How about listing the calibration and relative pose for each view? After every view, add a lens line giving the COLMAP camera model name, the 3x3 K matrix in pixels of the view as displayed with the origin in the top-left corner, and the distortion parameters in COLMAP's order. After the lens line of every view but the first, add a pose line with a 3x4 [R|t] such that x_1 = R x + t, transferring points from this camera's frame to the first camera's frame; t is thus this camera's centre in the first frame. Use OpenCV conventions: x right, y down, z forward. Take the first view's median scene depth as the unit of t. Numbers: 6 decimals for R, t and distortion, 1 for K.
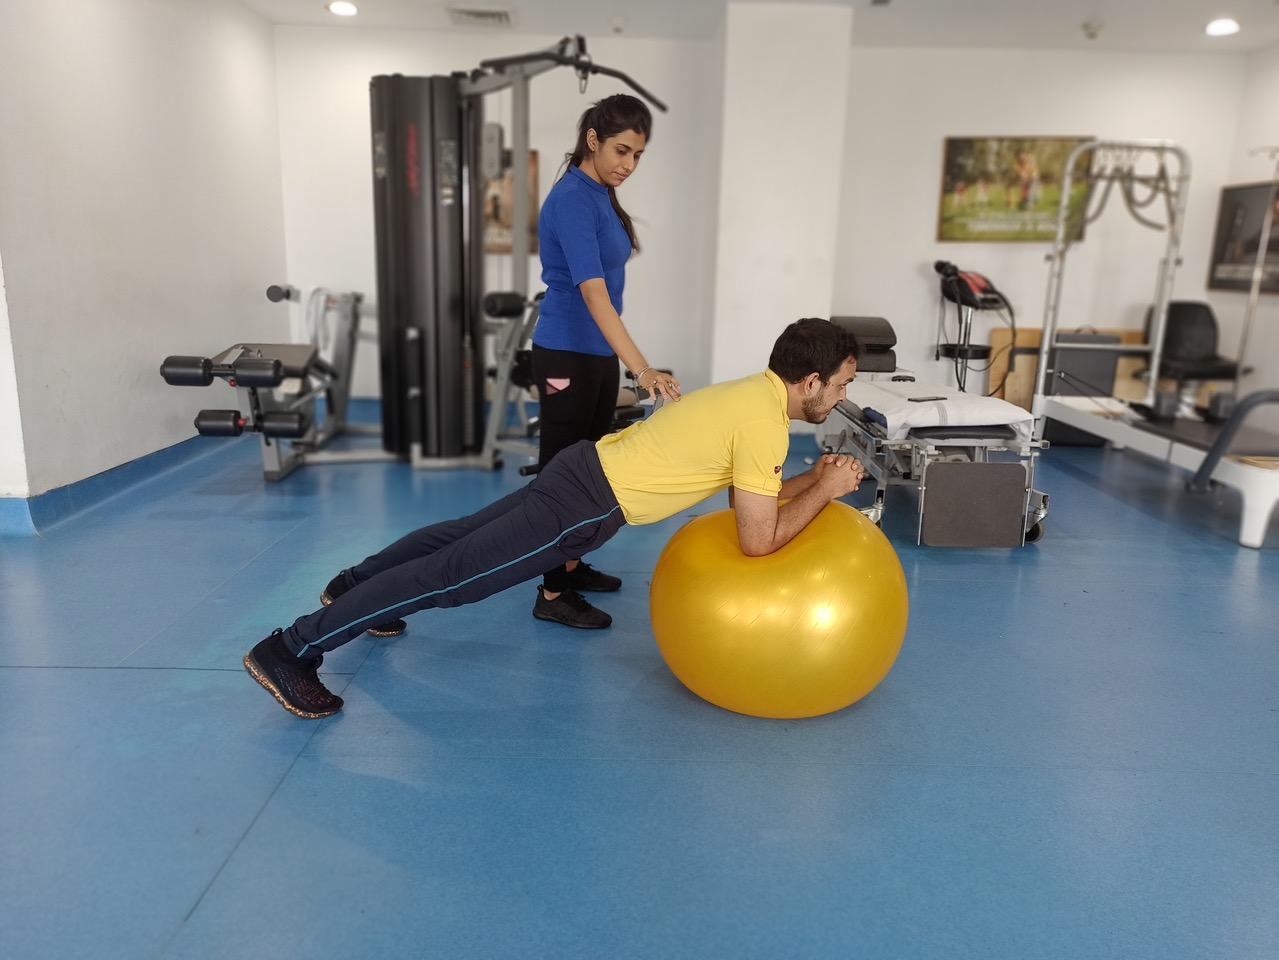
lens RADIAL K [[944.6, 0, 639.5], [0, 944.6, 480.0], [0, 0, 1]] dist [0.046849, -0.061248]
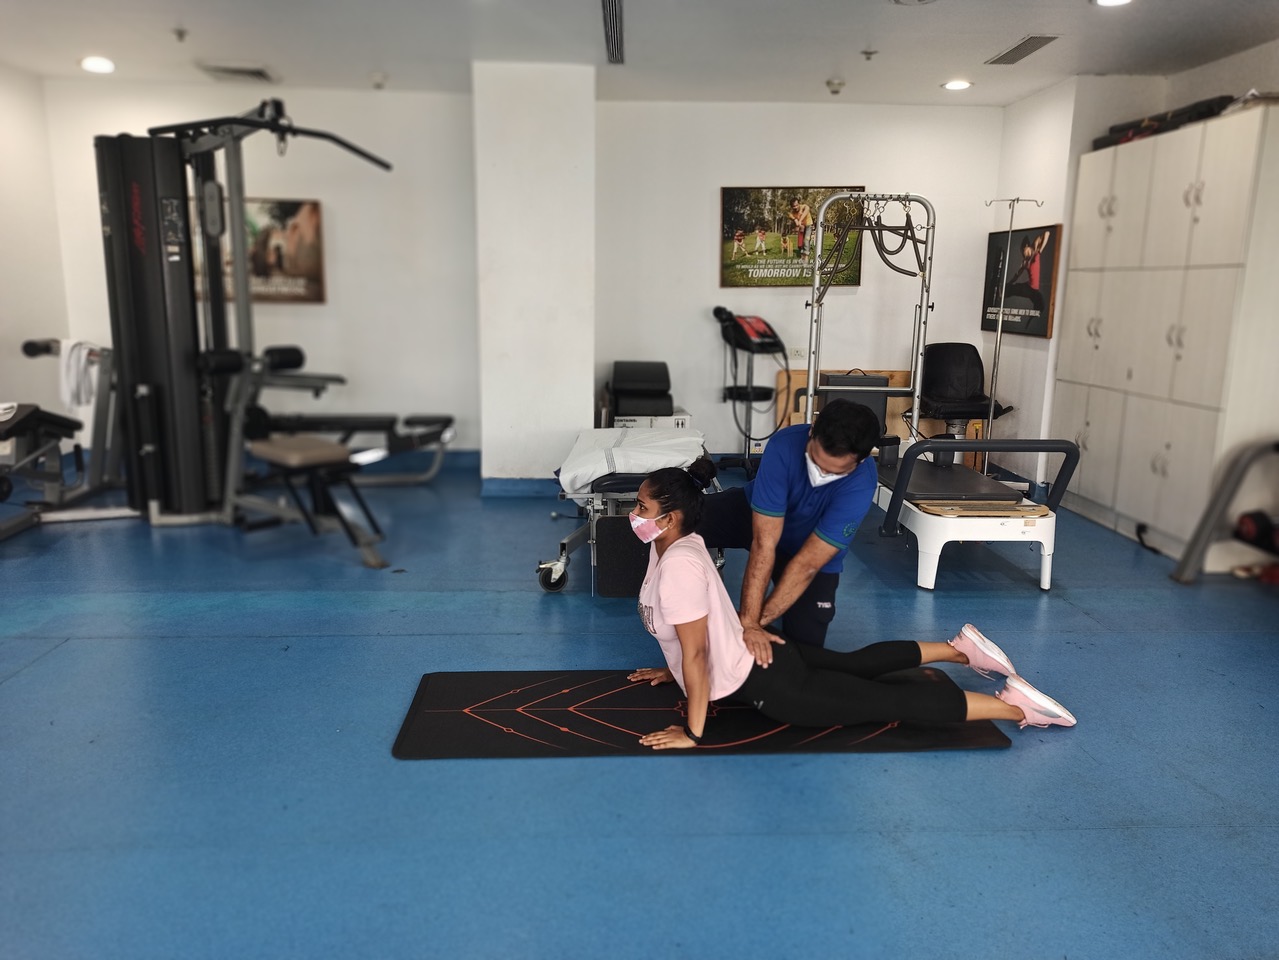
lens RADIAL K [[944.6, 0, 639.5], [0, 944.6, 480.0], [0, 0, 1]] dist [0.046849, -0.061248]
pose [[0.998643, -0.020539, 0.047852, 0.191533], [0.021828, 0.999409, -0.026564, -0.019121], [-0.047278, 0.027573, 0.998501, -0.014399]]
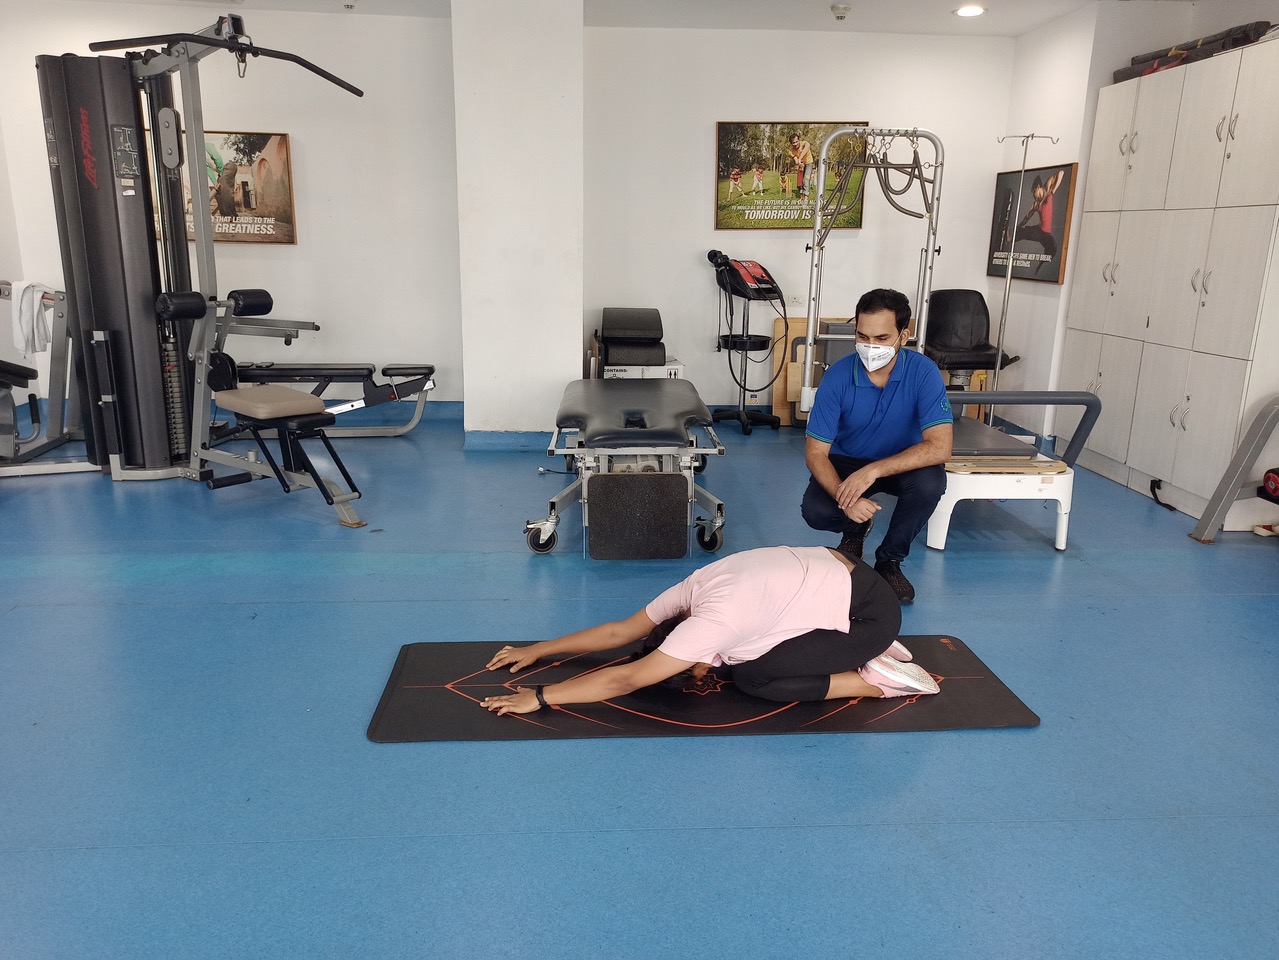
lens RADIAL K [[944.6, 0, 639.5], [0, 944.6, 480.0], [0, 0, 1]] dist [0.046849, -0.061248]
pose [[0.997750, -0.022658, 0.063105, 0.186984], [0.021070, 0.999447, 0.025717, -0.022763], [-0.063652, -0.024329, 0.997676, 0.030303]]
